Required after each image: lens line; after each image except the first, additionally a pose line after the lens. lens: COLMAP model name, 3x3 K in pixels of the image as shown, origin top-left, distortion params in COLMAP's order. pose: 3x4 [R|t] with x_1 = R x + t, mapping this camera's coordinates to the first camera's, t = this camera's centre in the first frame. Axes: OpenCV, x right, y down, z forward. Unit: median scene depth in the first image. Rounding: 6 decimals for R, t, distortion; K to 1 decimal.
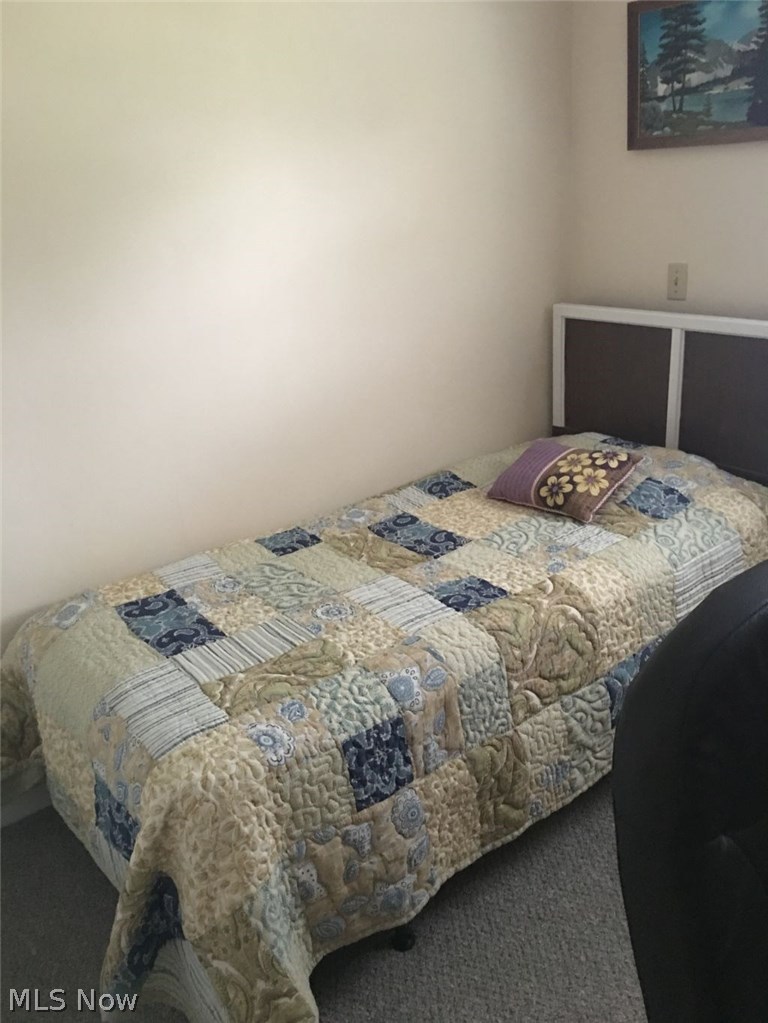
lens RADIAL K [[878.3, 0, 380.4], [0, 878.3, 505.1], [0, 0, 1]] dist [0.078450, -0.103153]
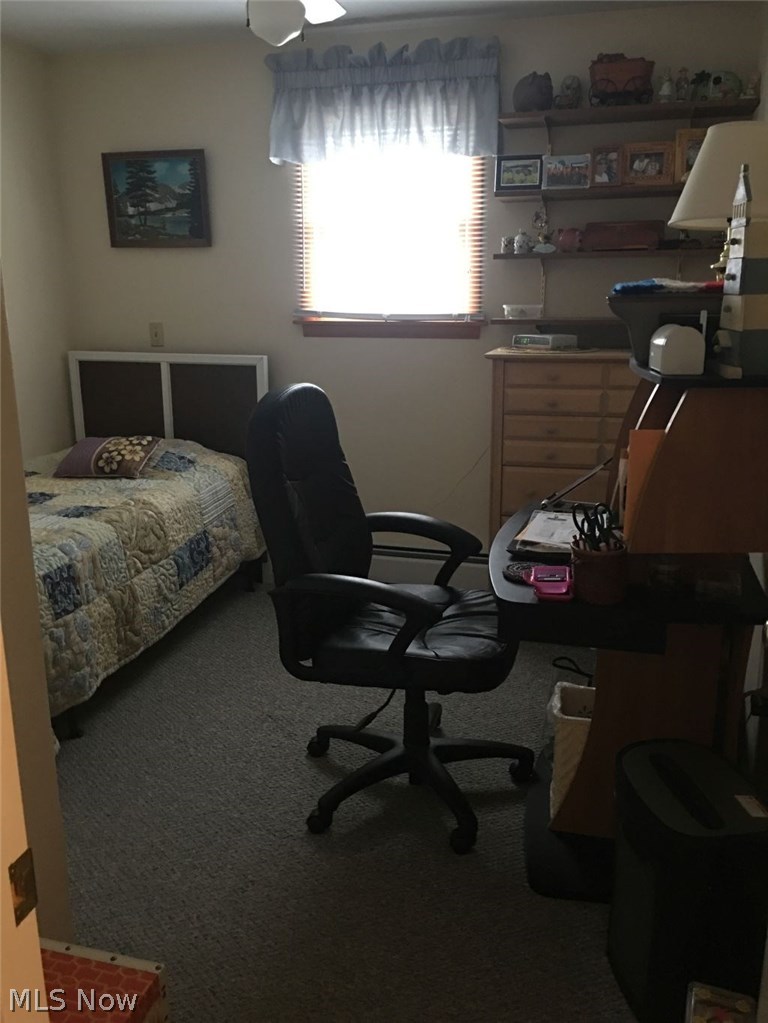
lens RADIAL K [[878.3, 0, 378.7], [0, 878.3, 514.5], [0, 0, 1]] dist [0.078450, -0.103153]
pose [[0.792167, -0.088351, 0.603875, -0.405608], [0.164998, 0.983623, -0.072535, 0.296596], [-0.587577, 0.157098, 0.793772, -0.496067]]
